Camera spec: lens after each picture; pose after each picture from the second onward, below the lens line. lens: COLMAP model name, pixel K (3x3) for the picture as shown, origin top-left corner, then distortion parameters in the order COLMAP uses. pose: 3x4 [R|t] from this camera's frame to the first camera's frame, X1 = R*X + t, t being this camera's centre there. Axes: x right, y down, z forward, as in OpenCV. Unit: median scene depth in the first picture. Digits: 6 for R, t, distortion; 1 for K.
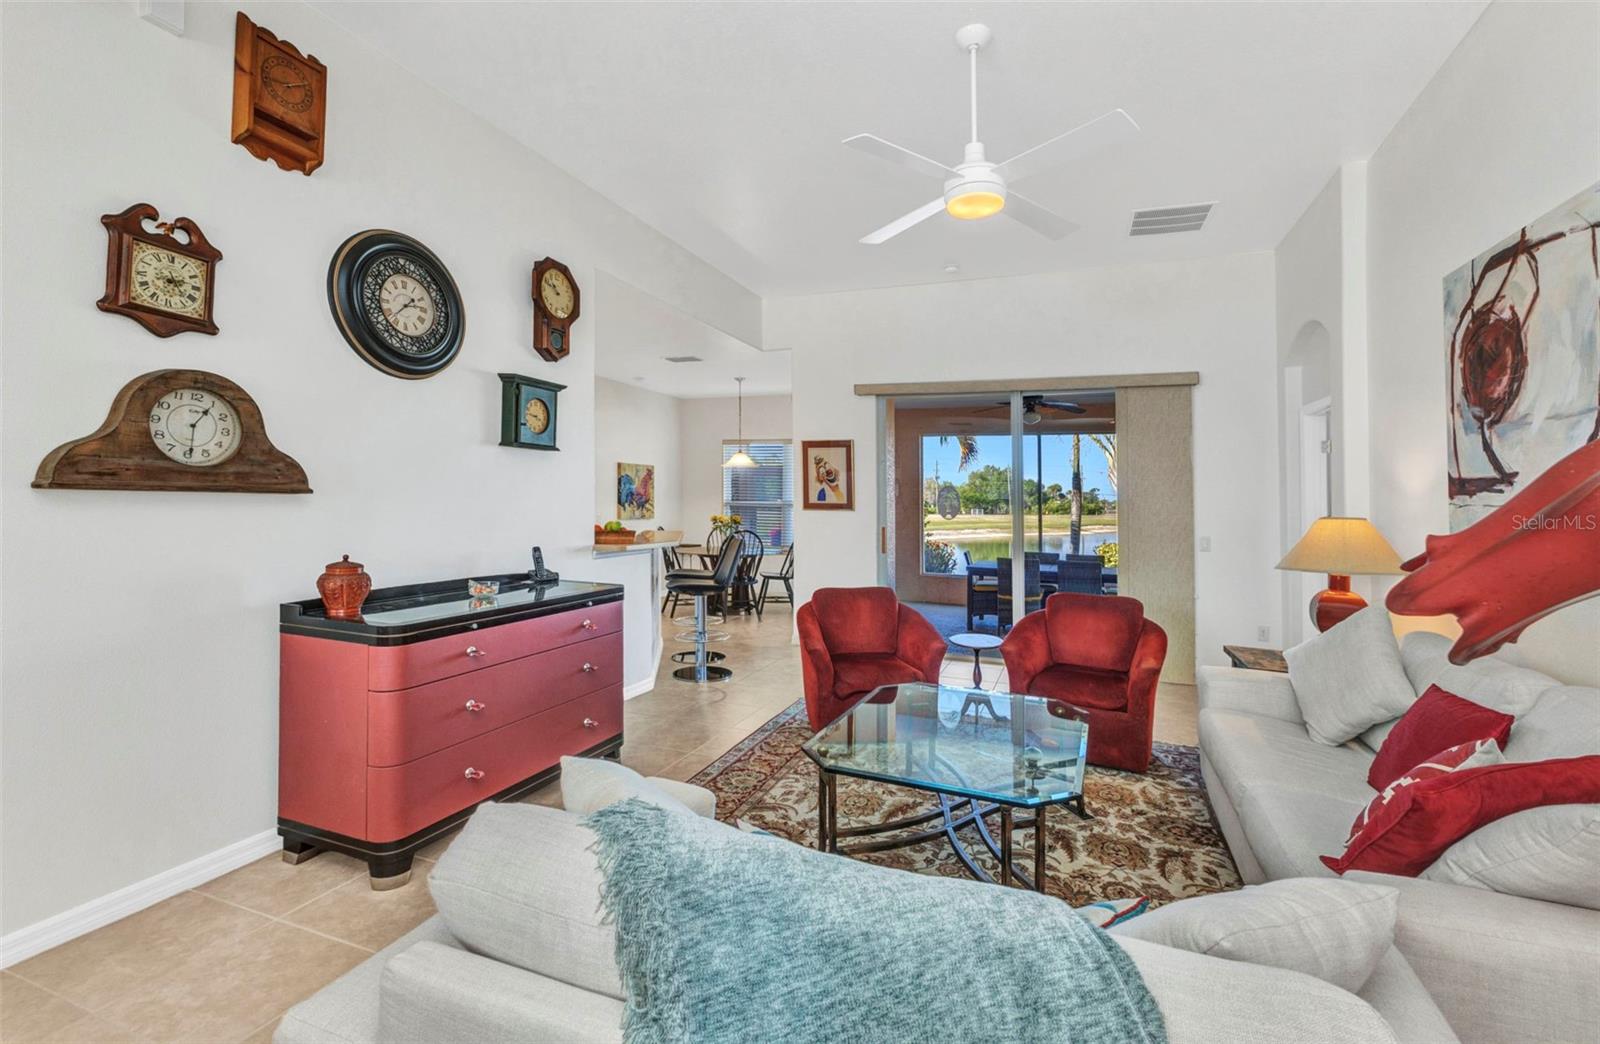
lens RADIAL K [[718.8, 0, 801.1], [0, 718.8, 515.5], [0, 0, 1]] dist [-0.000199, -0.000025]
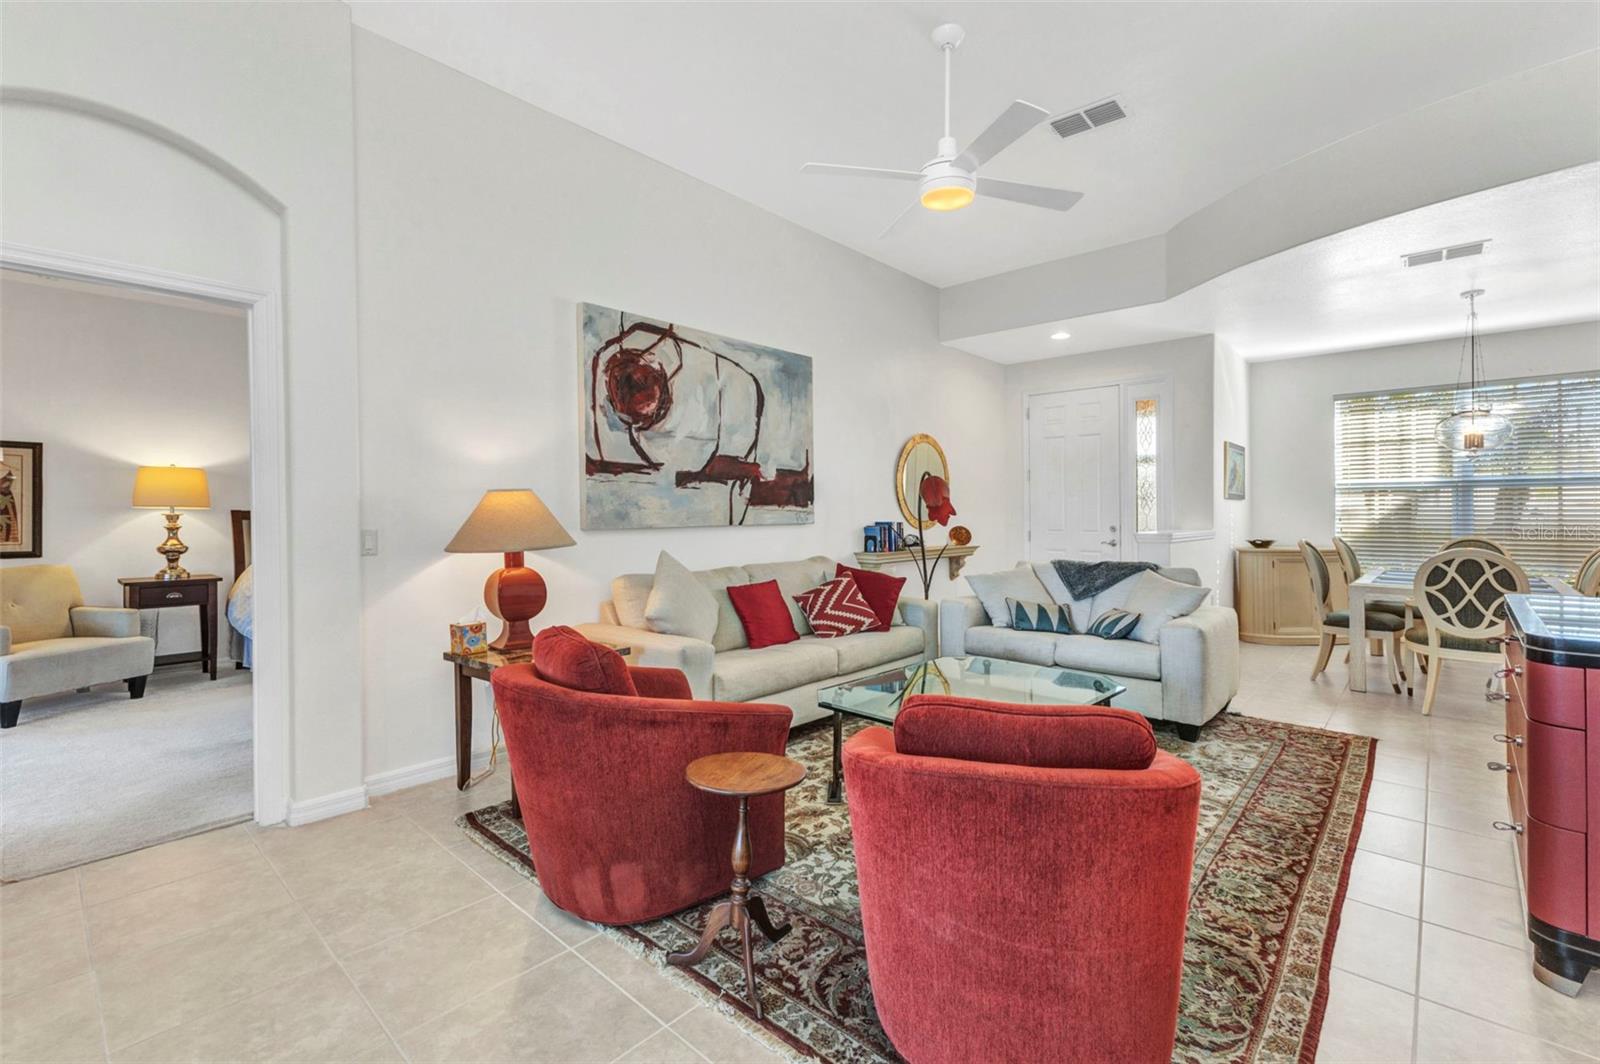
lens RADIAL K [[700.2, 0, 797.9], [0, 700.2, 507.3], [0, 0, 1]] dist [-0.001836, -0.000444]
pose [[-0.935277, -0.015492, 0.353578, 0.102532], [-0.008540, 0.999738, 0.021214, 0.005950], [-0.353814, 0.016821, -0.935165, 2.252965]]
